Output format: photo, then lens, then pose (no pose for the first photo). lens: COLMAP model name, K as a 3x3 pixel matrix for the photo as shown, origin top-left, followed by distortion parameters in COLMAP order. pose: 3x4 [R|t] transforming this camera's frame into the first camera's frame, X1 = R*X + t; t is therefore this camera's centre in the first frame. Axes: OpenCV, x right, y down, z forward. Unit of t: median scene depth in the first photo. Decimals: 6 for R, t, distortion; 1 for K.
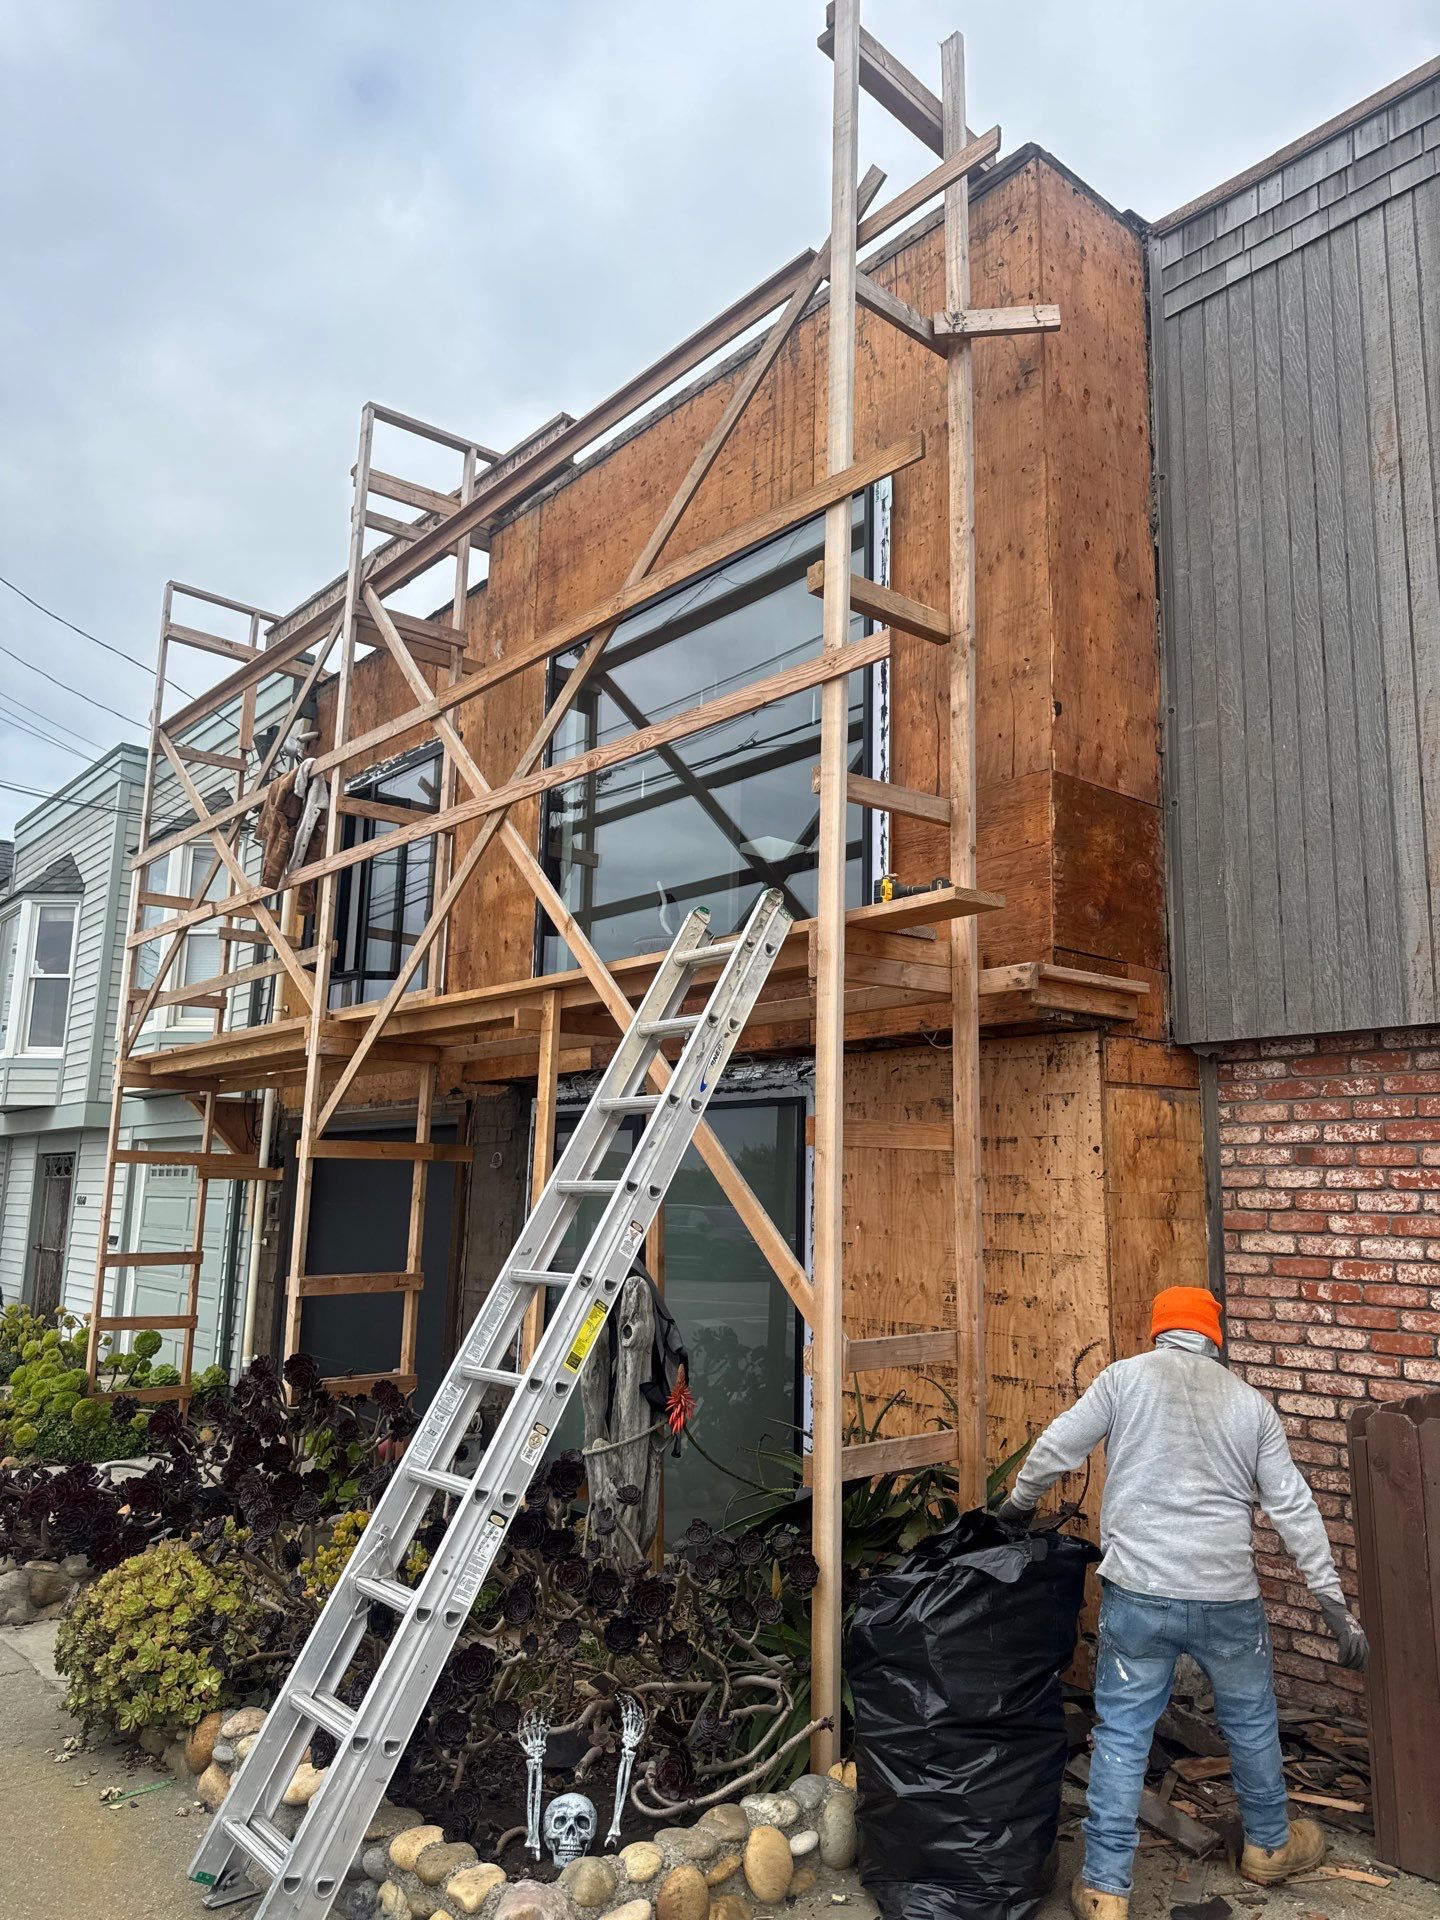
lens RADIAL K [[1377.7, 0, 720.0], [0, 1377.7, 960.0], [0, 0, 1]] dist [0.075880, -0.094670]
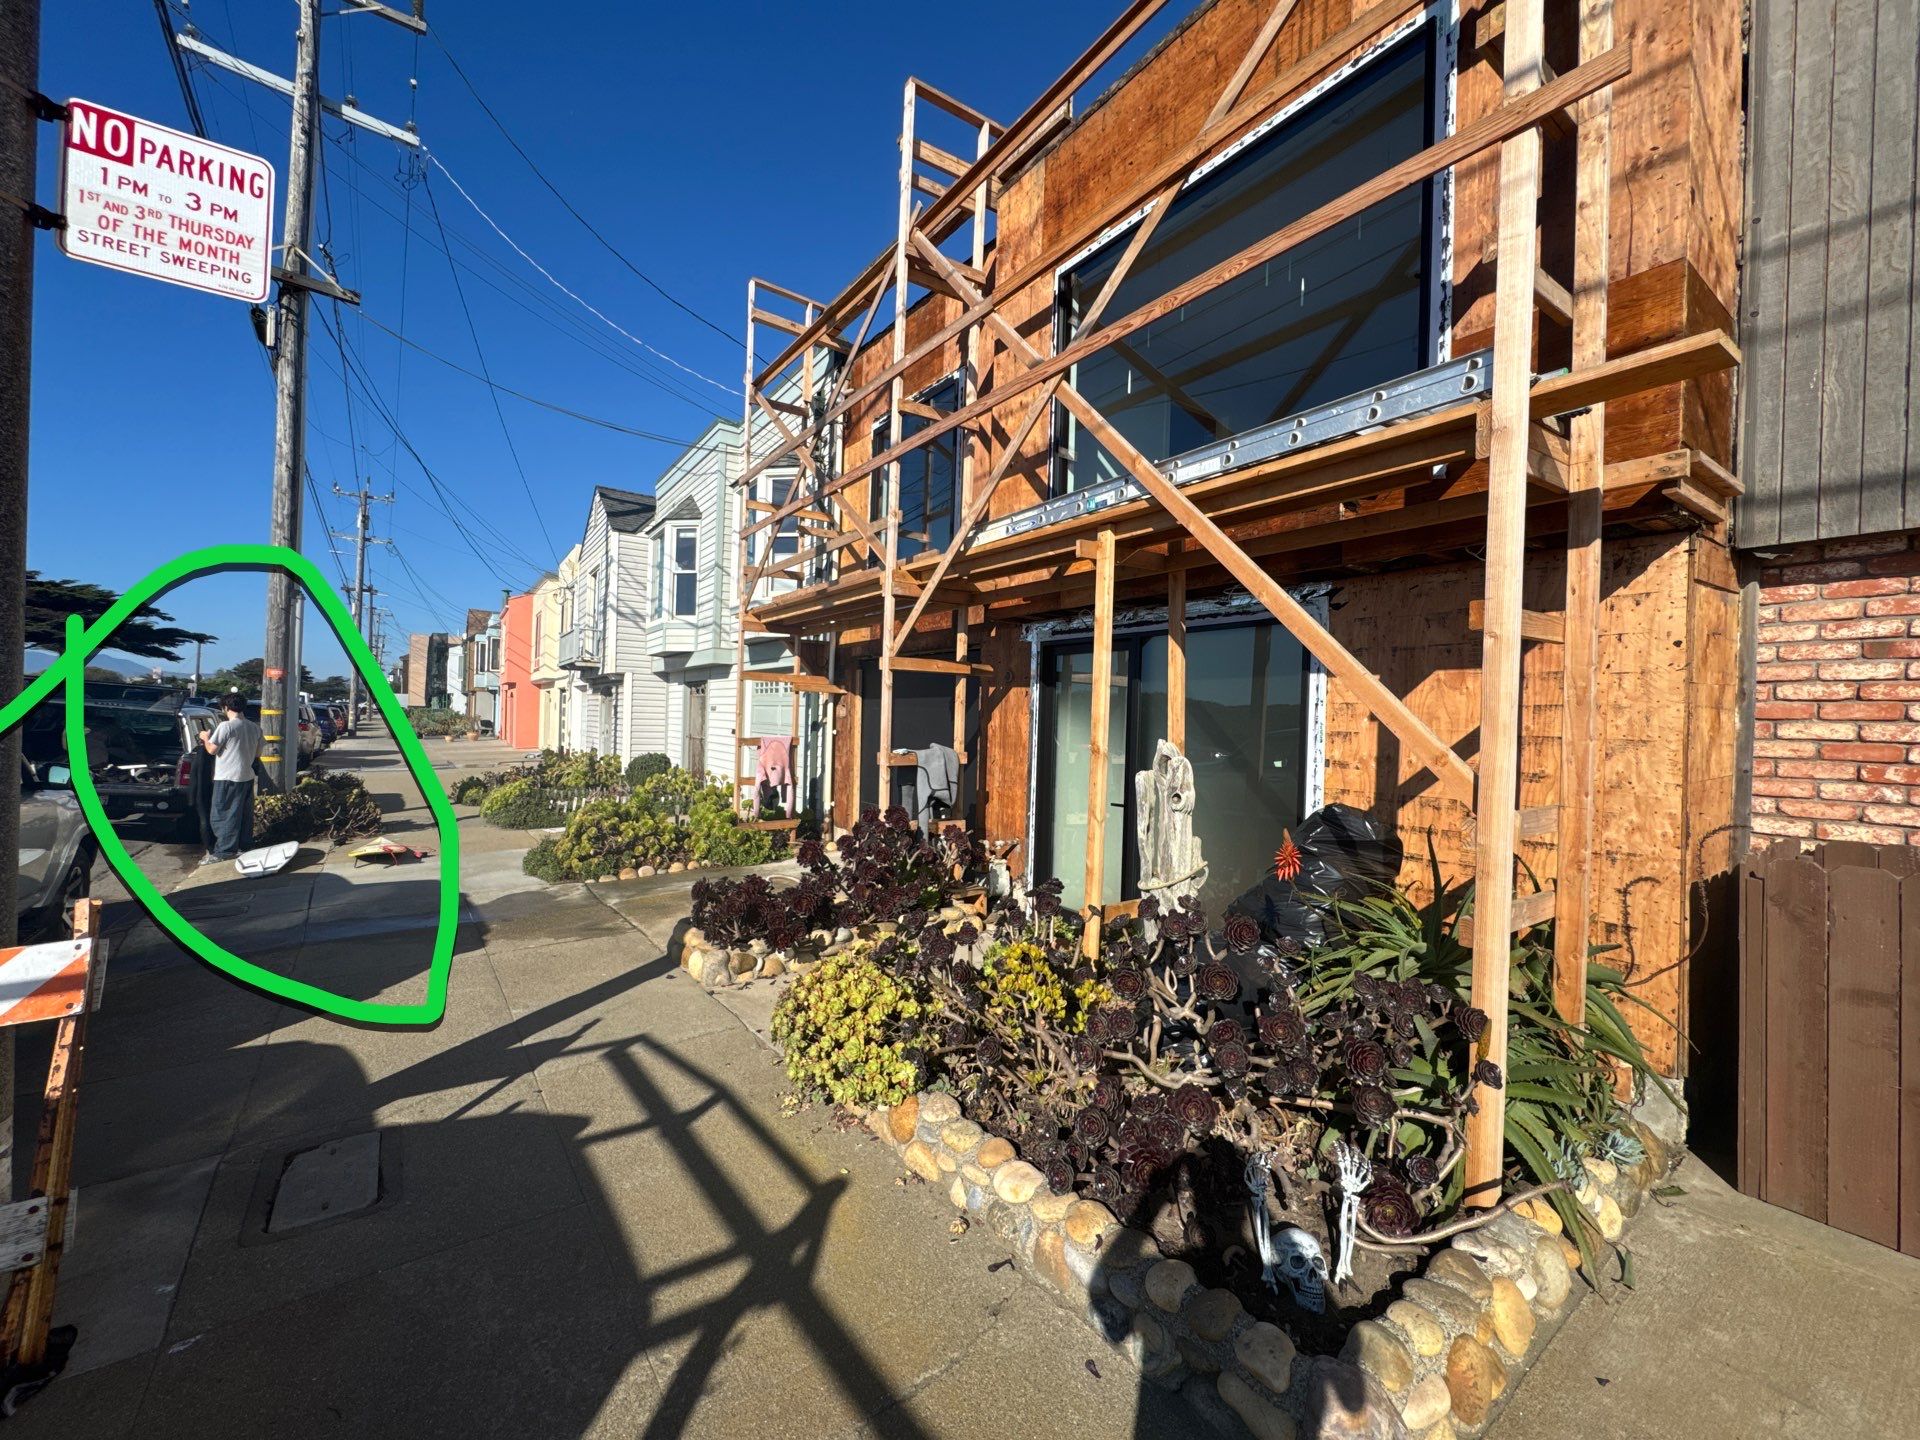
lens RADIAL K [[787.0, 0, 960.0], [0, 787.0, 720.0], [0, 0, 1]] dist [0.014422, 0.000178]
pose [[0.994768, 0.007726, -0.101868, -0.208223], [0.010108, 0.984800, 0.173397, 0.079814], [0.101660, -0.173520, 0.979569, 0.320205]]
